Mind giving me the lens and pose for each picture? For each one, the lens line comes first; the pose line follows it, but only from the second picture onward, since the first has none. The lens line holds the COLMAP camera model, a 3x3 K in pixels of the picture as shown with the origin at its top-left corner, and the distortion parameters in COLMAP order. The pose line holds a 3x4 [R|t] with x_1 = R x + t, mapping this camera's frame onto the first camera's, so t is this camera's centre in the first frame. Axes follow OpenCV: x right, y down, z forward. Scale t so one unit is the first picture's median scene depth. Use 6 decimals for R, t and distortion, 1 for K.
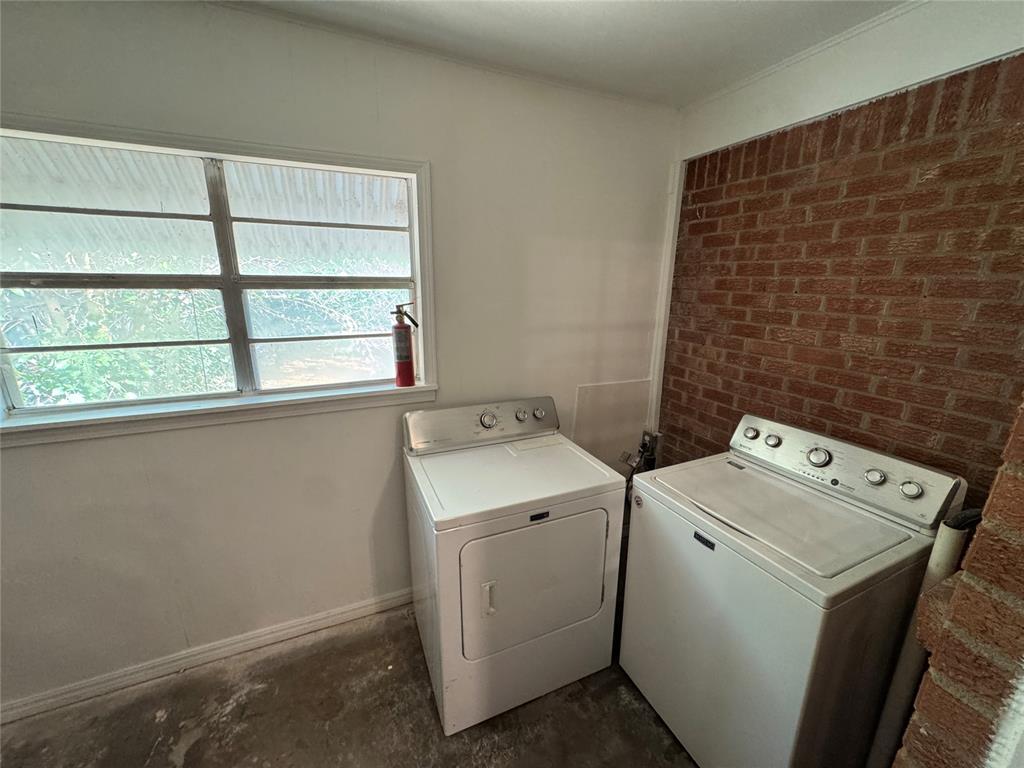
lens RADIAL K [[410.1, 0, 513.8], [0, 410.1, 385.5], [0, 0, 1]] dist [-0.004106, 0.000806]
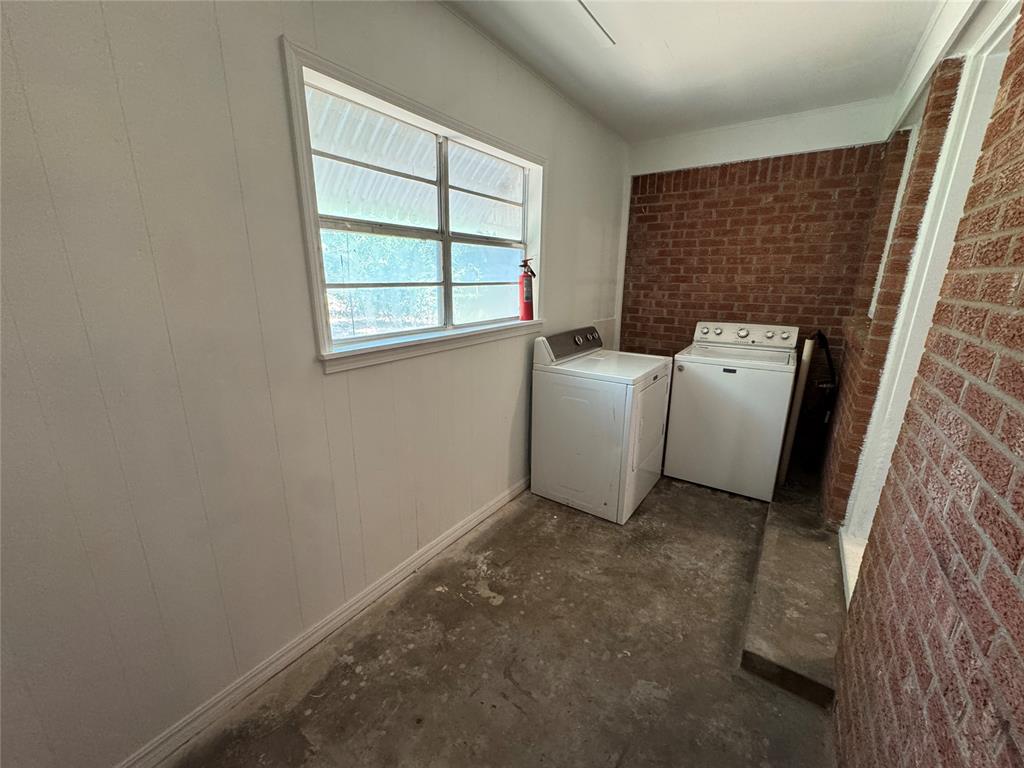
lens RADIAL K [[410.1, 0, 516.6], [0, 410.1, 386.5], [0, 0, 1]] dist [-0.004106, 0.000806]
pose [[0.855525, -0.139698, 0.498560, -1.095491], [0.132713, 0.989911, 0.049641, 0.158993], [-0.500465, 0.023696, 0.865433, -0.176572]]
